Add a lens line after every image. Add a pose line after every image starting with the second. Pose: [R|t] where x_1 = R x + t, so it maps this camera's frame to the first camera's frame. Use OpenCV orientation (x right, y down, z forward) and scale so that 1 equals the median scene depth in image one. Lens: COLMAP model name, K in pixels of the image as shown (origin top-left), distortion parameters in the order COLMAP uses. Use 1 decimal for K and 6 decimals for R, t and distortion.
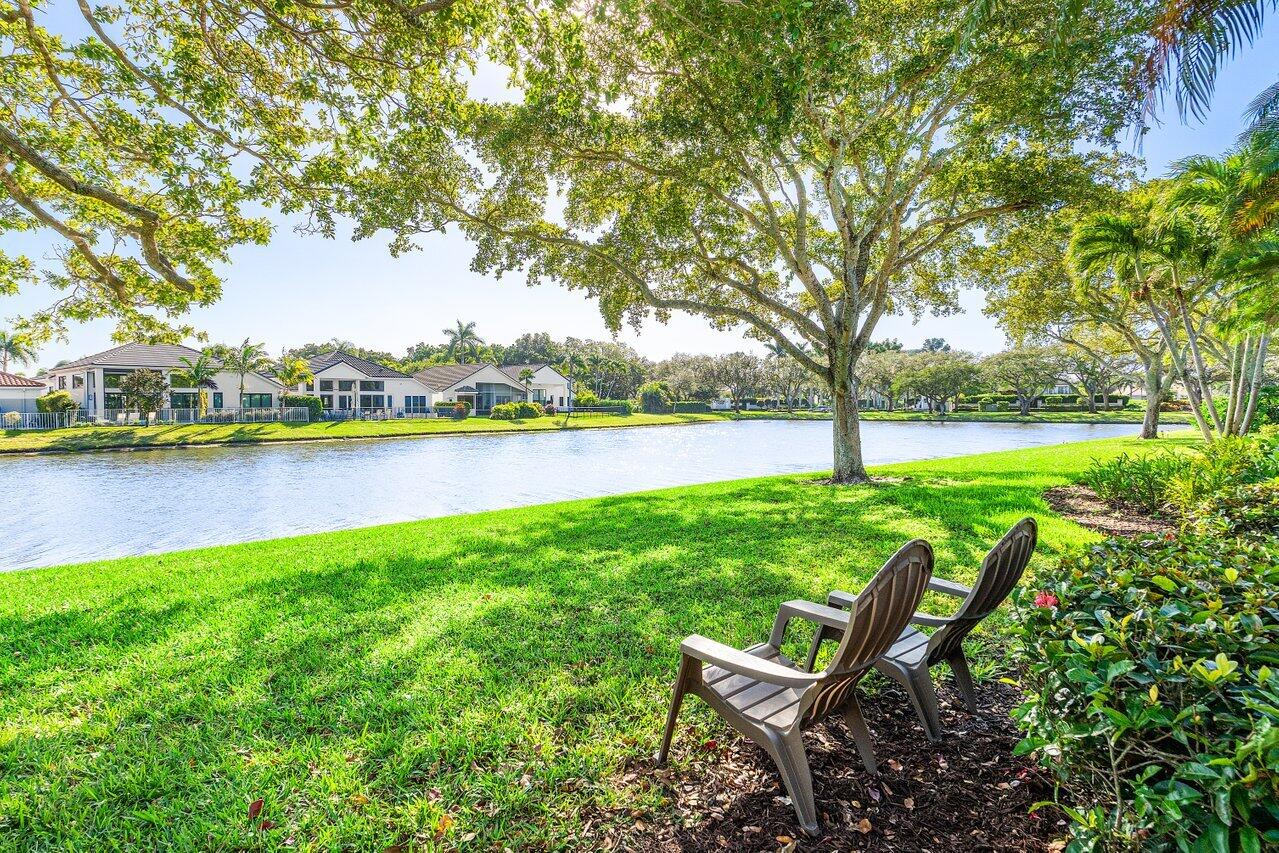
lens RADIAL K [[640.9, 0, 640.7], [0, 640.9, 416.7], [0, 0, 1]] dist [0.003267, 0.000166]
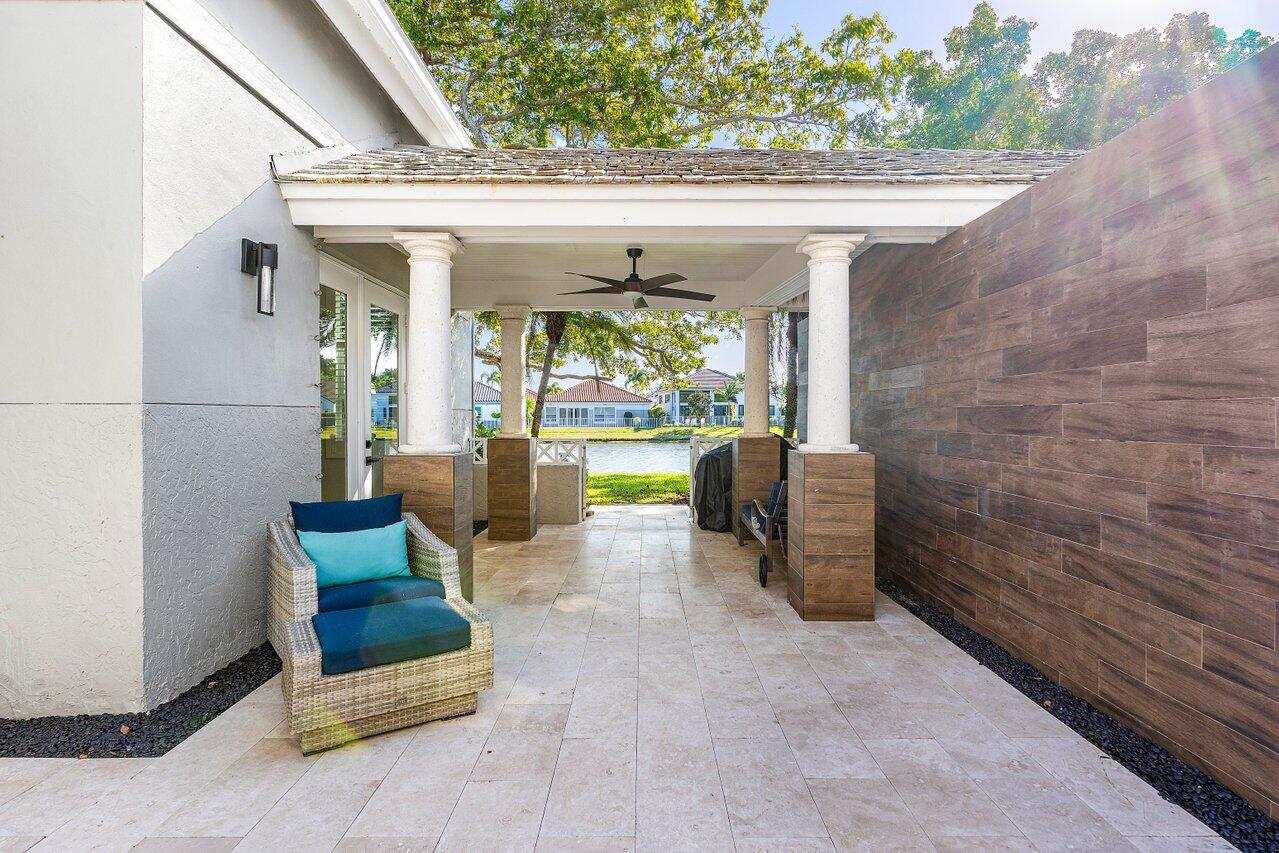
lens RADIAL K [[640.9, 0, 640.7], [0, 640.9, 416.7], [0, 0, 1]] dist [0.003267, 0.000166]
pose [[0.713122, 0.010957, -0.700954, 0.218329], [-0.019207, 0.999808, -0.003911, -0.002176], [0.700777, 0.016252, 0.713196, -0.207597]]
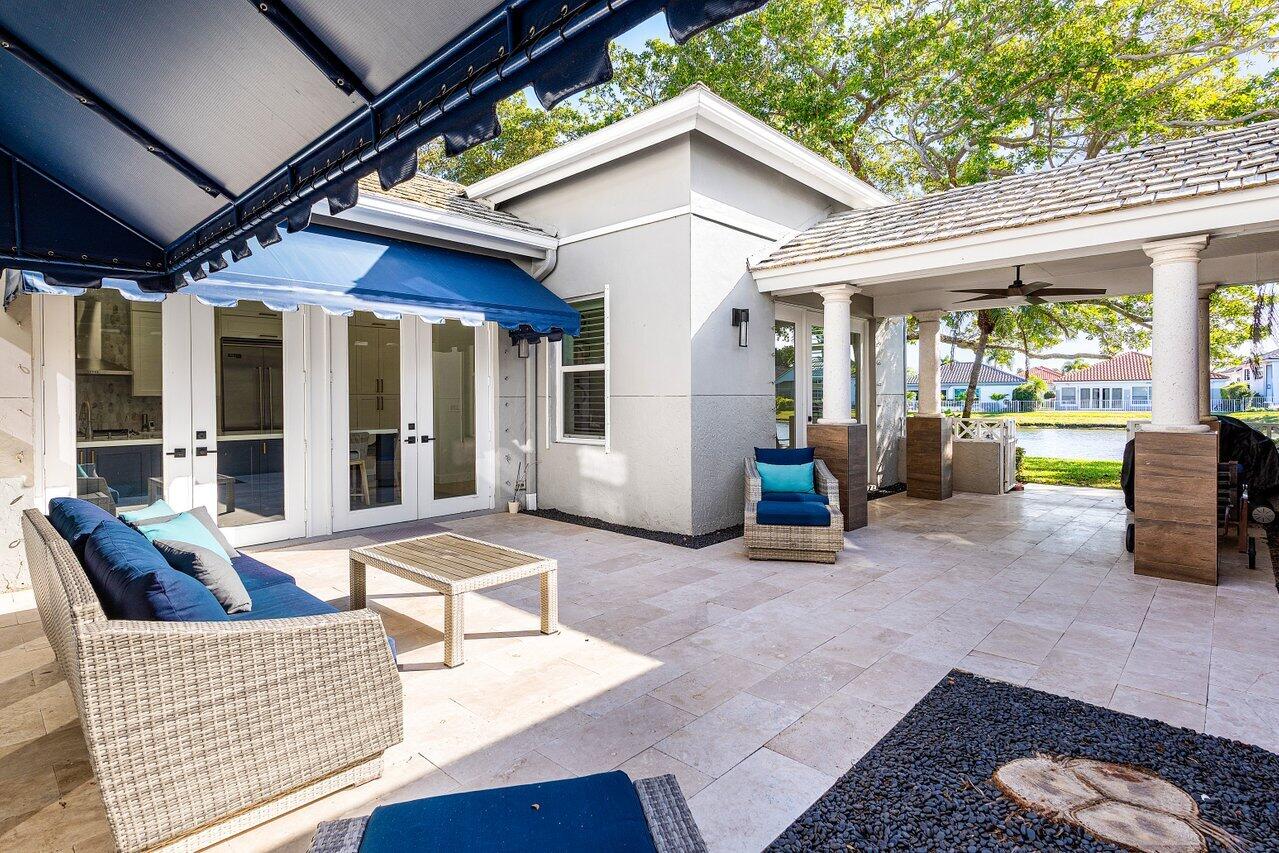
lens RADIAL K [[640.9, 0, 640.7], [0, 640.9, 416.7], [0, 0, 1]] dist [0.003267, 0.000166]
pose [[0.044460, 0.036807, -0.998333, 0.289312], [-0.012736, 0.999261, 0.036274, -0.003320], [0.998930, 0.011102, 0.044896, -0.215216]]
